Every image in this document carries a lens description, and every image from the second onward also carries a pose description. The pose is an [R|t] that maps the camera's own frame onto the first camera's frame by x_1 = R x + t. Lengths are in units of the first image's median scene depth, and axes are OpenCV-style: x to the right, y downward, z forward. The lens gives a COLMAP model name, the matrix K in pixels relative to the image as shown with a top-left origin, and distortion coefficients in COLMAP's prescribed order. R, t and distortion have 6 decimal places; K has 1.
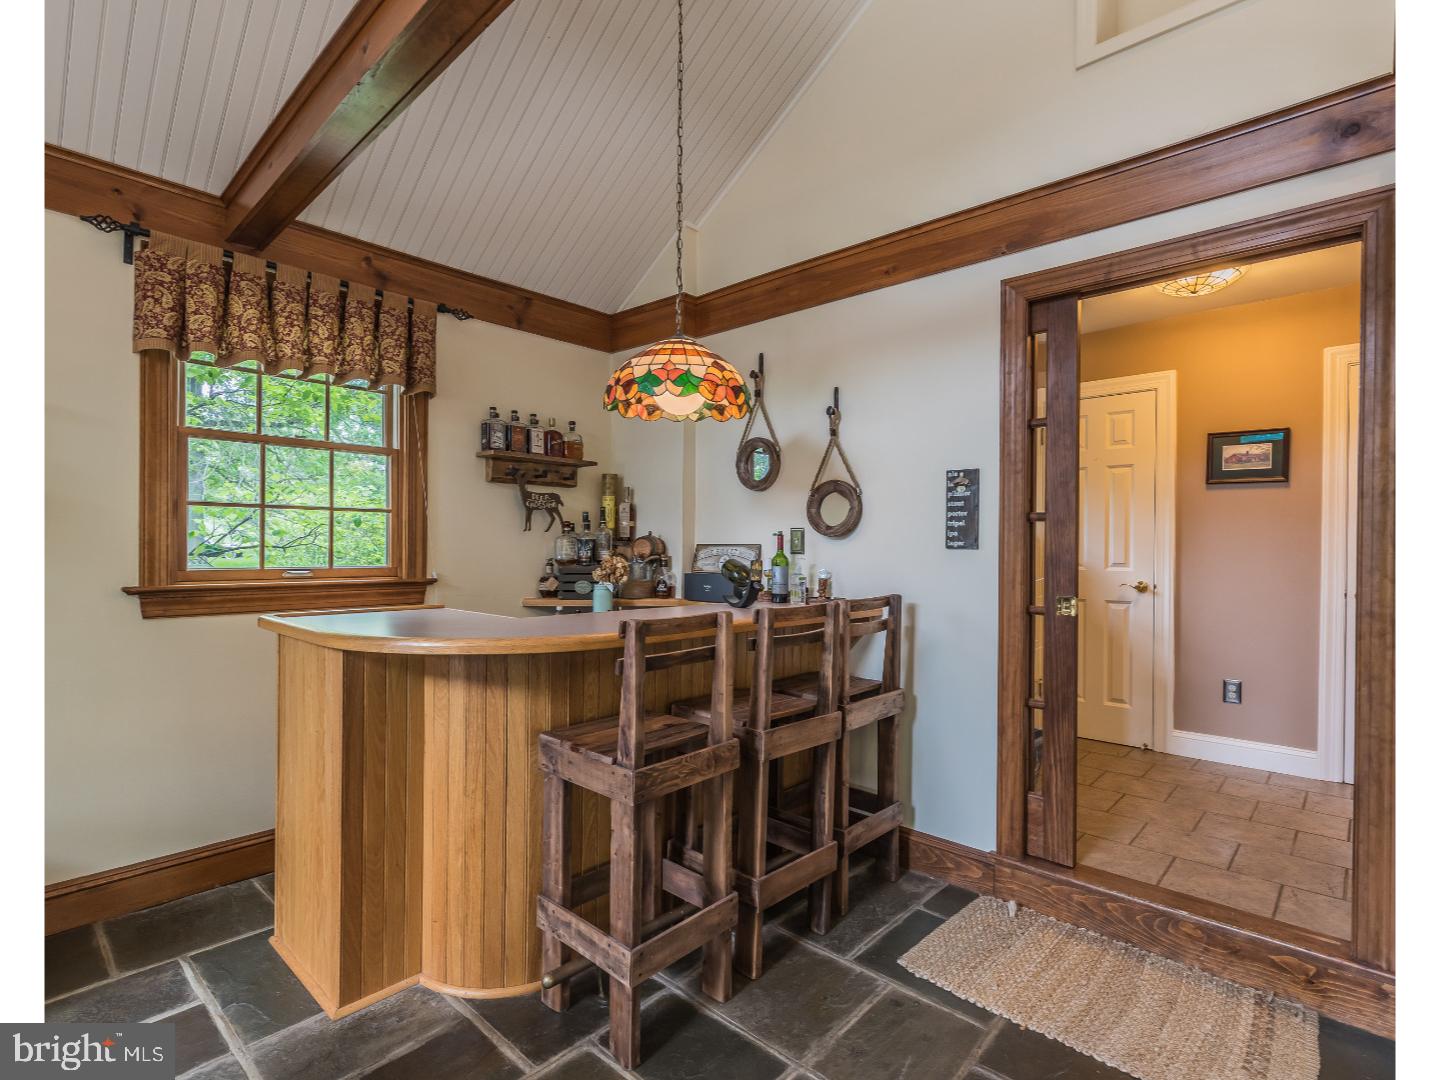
lens RADIAL K [[703.0, 0, 720.0], [0, 703.0, 540.0], [0, 0, 1]] dist [-0.000085, -0.000135]
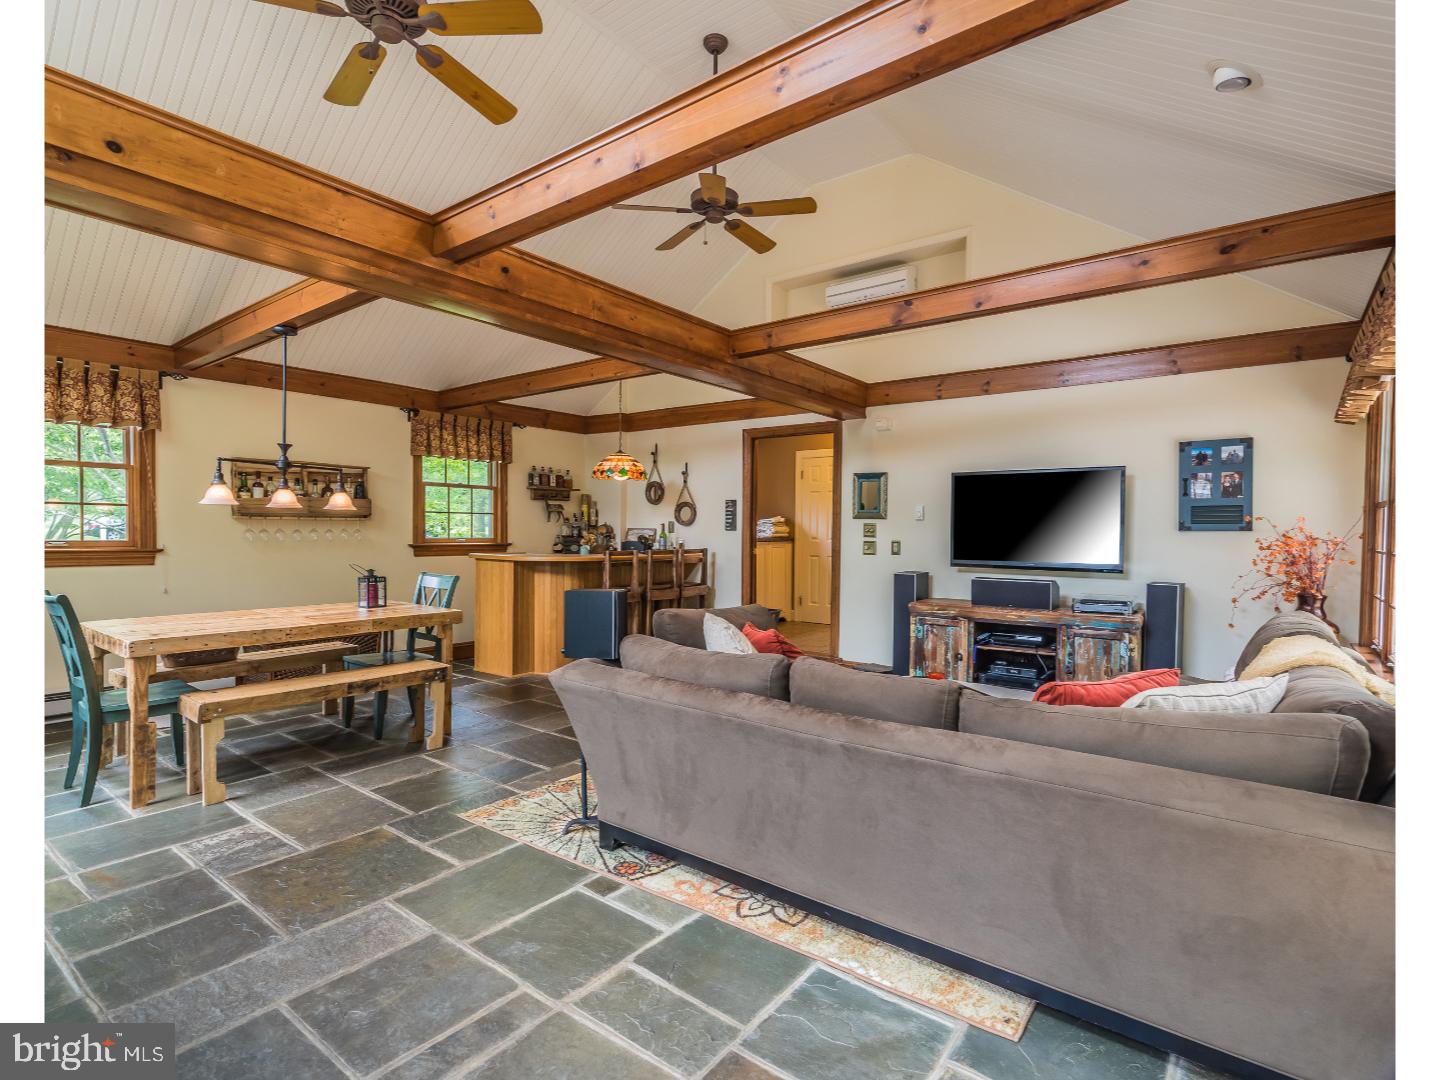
lens RADIAL K [[712.9, 0, 720.0], [0, 712.9, 540.0], [0, 0, 1]] dist [-0.001597, -0.000561]
pose [[0.995865, 0.000642, 0.090843, 0.059275], [-0.002742, 0.999732, 0.022997, -0.010929], [-0.090804, -0.023151, 0.995600, -1.390566]]
